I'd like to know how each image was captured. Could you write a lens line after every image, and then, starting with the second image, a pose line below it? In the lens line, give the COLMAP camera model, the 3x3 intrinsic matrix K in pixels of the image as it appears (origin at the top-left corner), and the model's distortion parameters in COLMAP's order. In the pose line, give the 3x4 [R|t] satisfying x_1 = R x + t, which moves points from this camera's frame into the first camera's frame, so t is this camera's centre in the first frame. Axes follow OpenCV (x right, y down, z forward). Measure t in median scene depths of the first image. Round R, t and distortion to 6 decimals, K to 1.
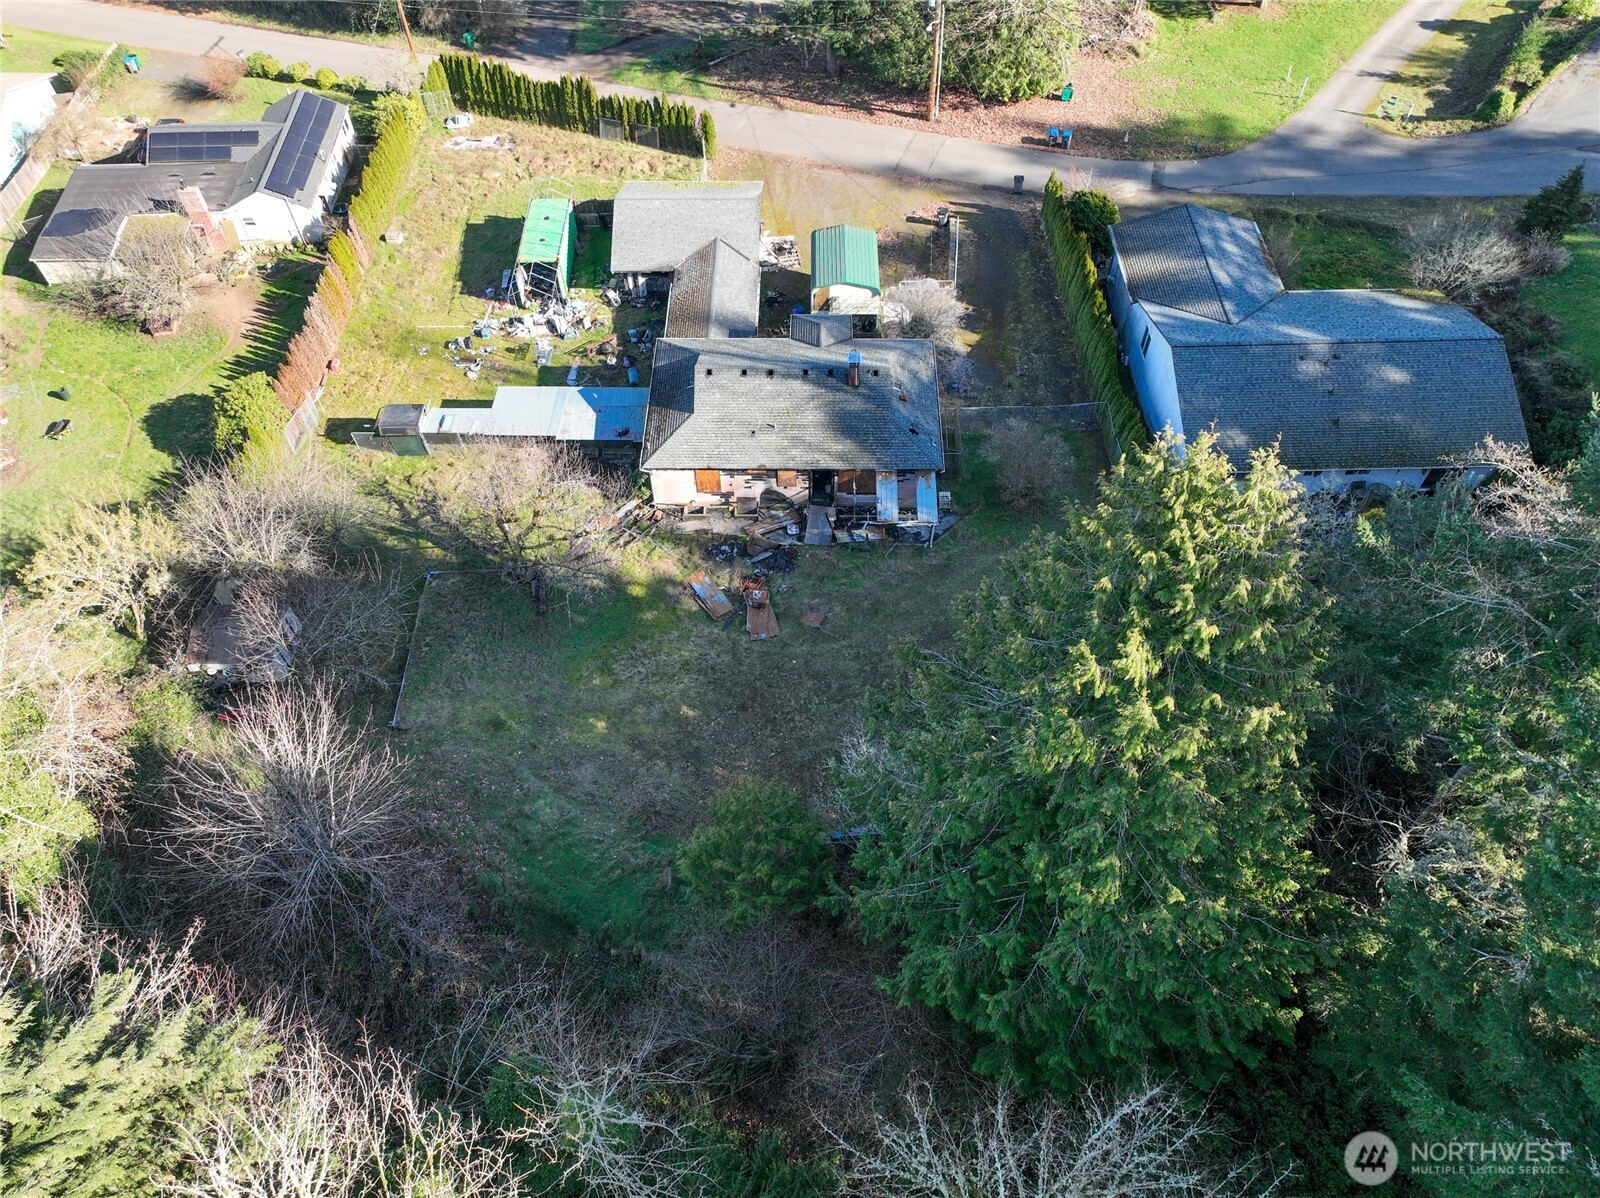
lens RADIAL K [[1129.5, 0, 797.6], [0, 1129.5, 599.1], [0, 0, 1]] dist [-0.009630, 0.028886]
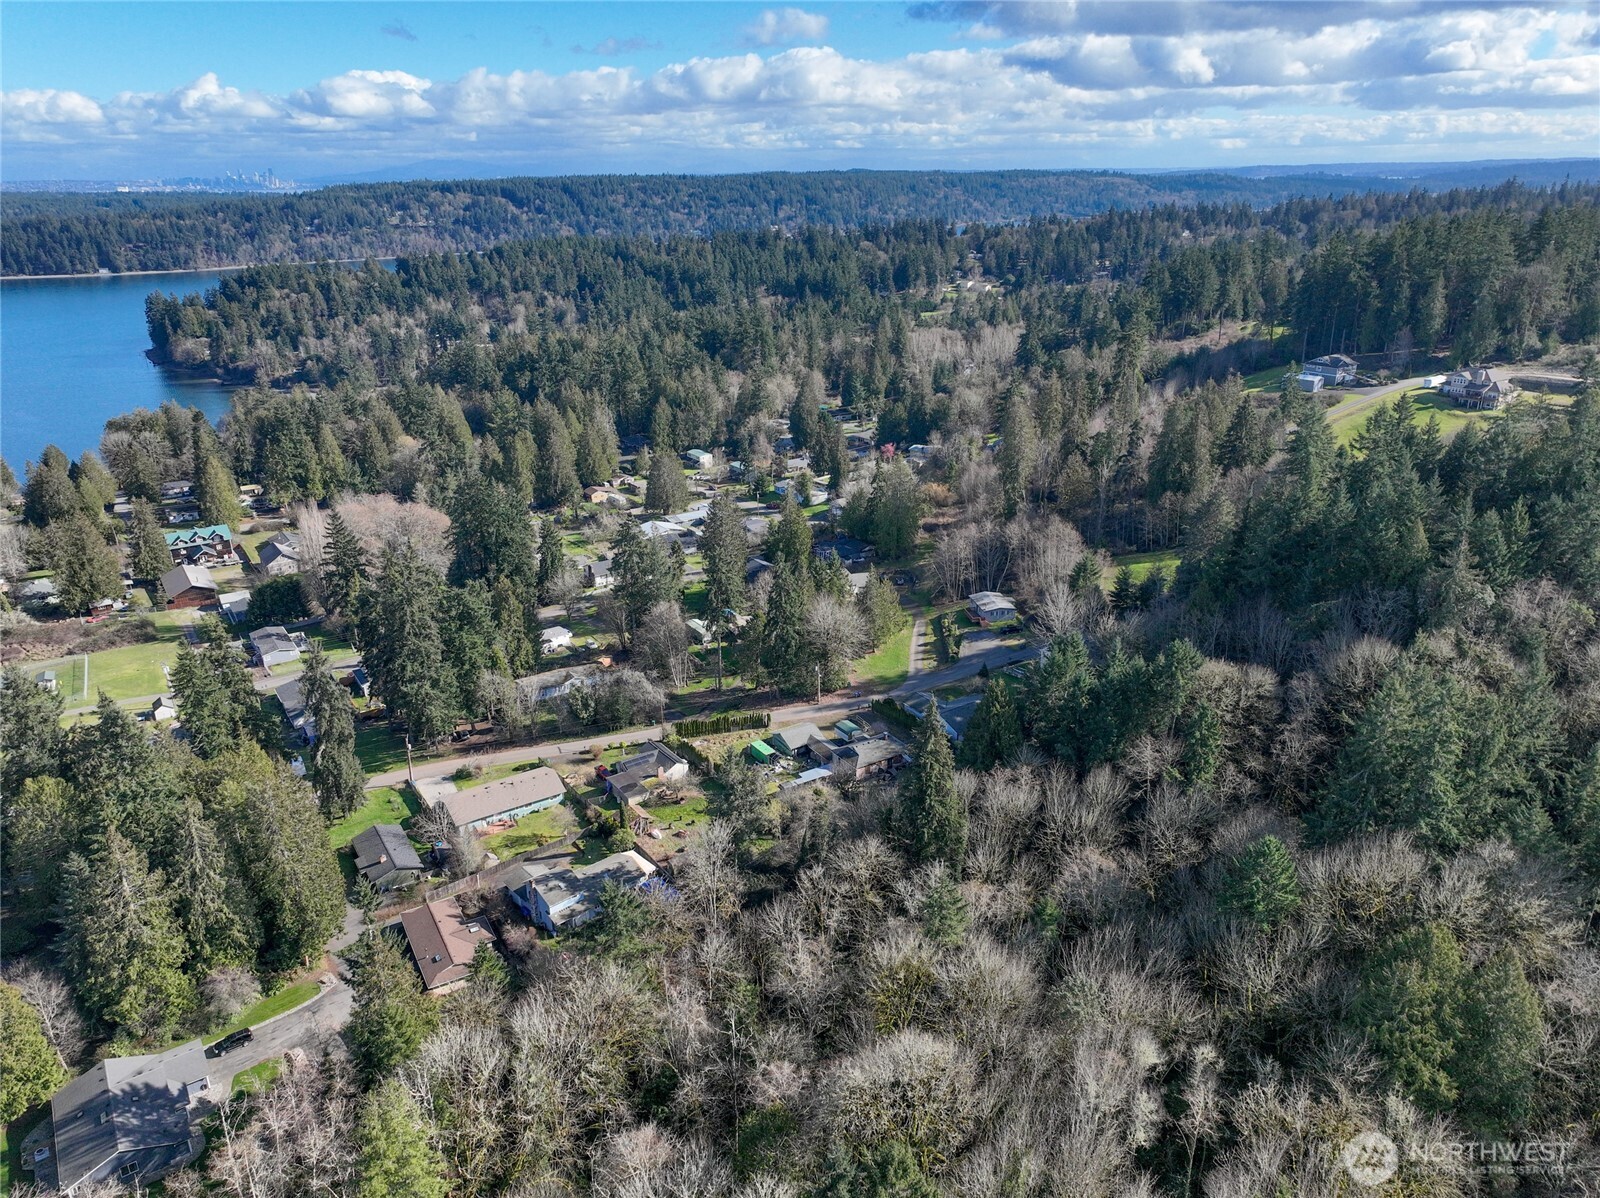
lens RADIAL K [[1129.5, 0, 797.6], [0, 1129.5, 599.1], [0, 0, 1]] dist [-0.009630, 0.028886]
pose [[0.841663, -0.194144, 0.503896, -1.819654], [0.436250, 0.794417, -0.422595, 0.833144], [-0.318260, 0.575508, 0.753327, -1.934758]]
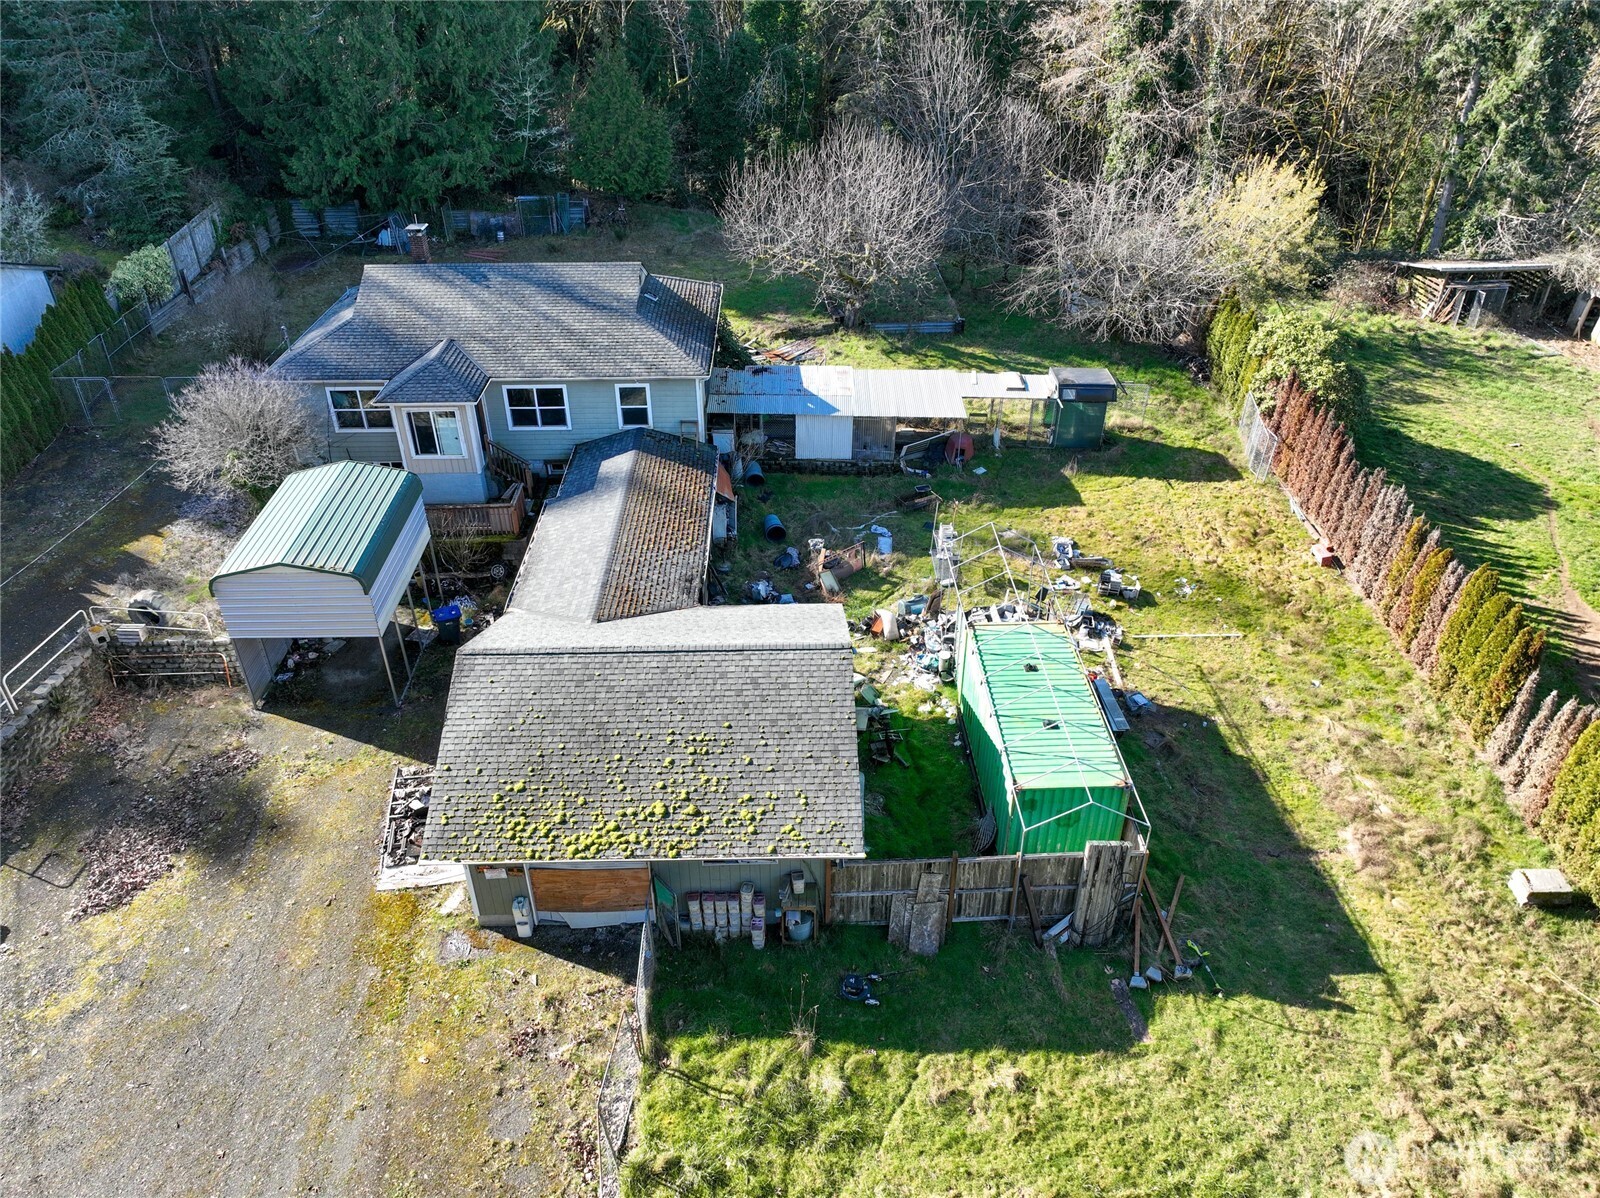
lens RADIAL K [[1129.5, 0, 797.6], [0, 1129.5, 599.1], [0, 0, 1]] dist [-0.009630, 0.028886]
pose [[-0.999503, 0.028535, -0.013380, -0.139974], [-0.011585, 0.062164, 0.997999, -0.724960], [0.029309, 0.997658, -0.061803, 1.006911]]
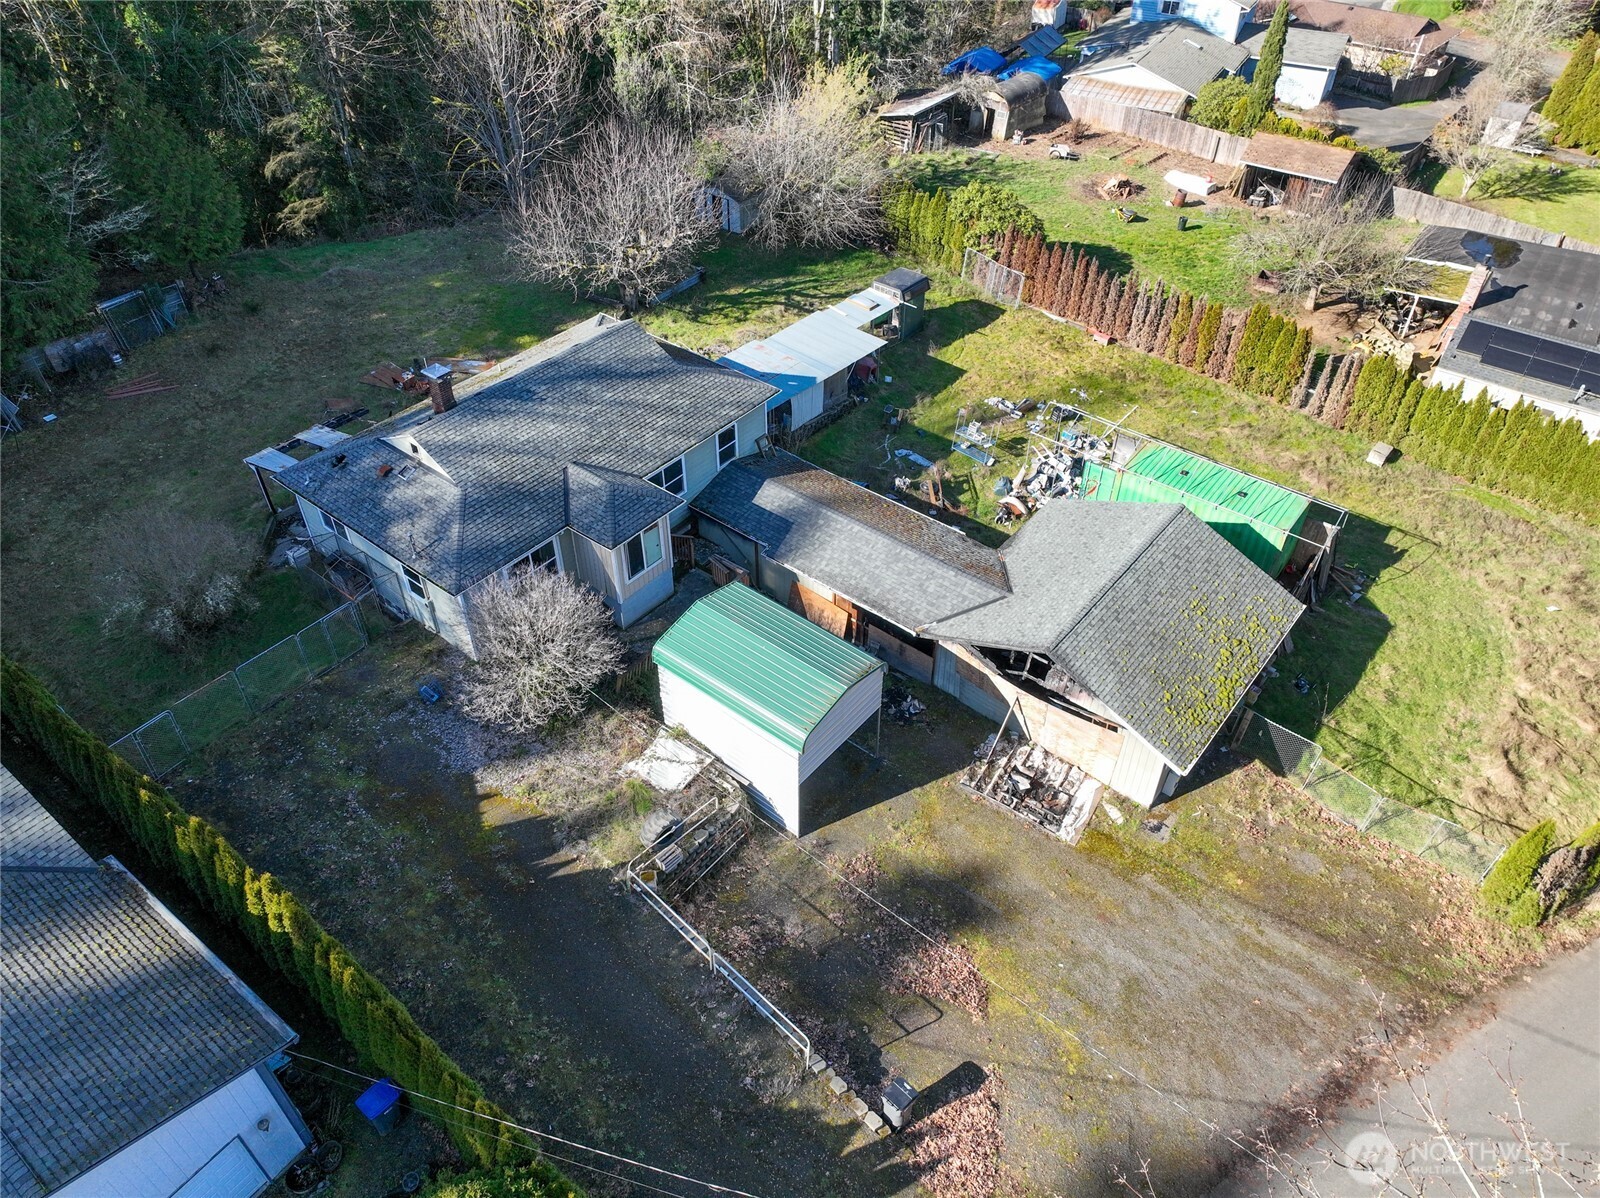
lens RADIAL K [[1129.5, 0, 797.6], [0, 1129.5, 599.1], [0, 0, 1]] dist [-0.009630, 0.028886]
pose [[-0.619551, 0.524204, -0.584266, 0.288858], [-0.625611, 0.119804, 0.770881, -0.649568], [0.474097, 0.843123, 0.253723, 0.814442]]
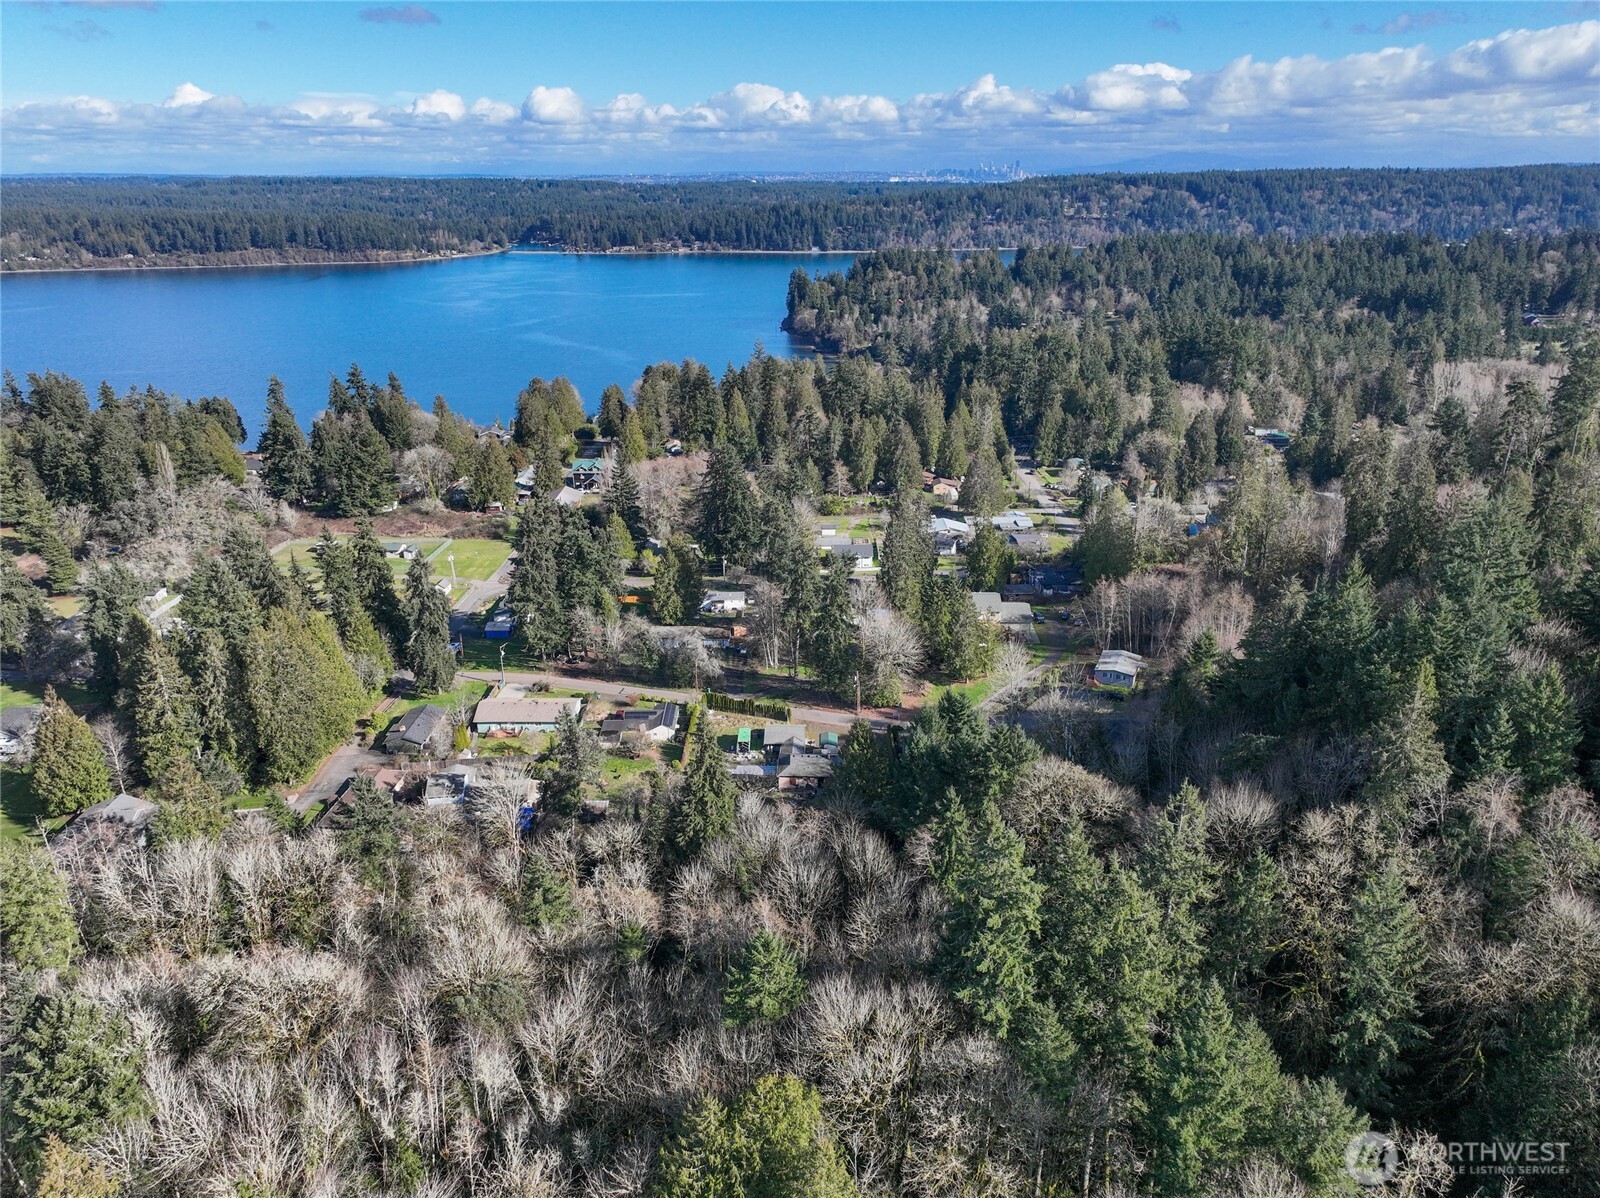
lens RADIAL K [[1129.5, 0, 797.6], [0, 1129.5, 599.1], [0, 0, 1]] dist [-0.009630, 0.028886]
pose [[0.999634, 0.010830, -0.024795, 0.026491], [-0.022445, 0.843656, -0.536415, 1.225713], [0.015110, 0.536775, 0.843590, -2.243929]]
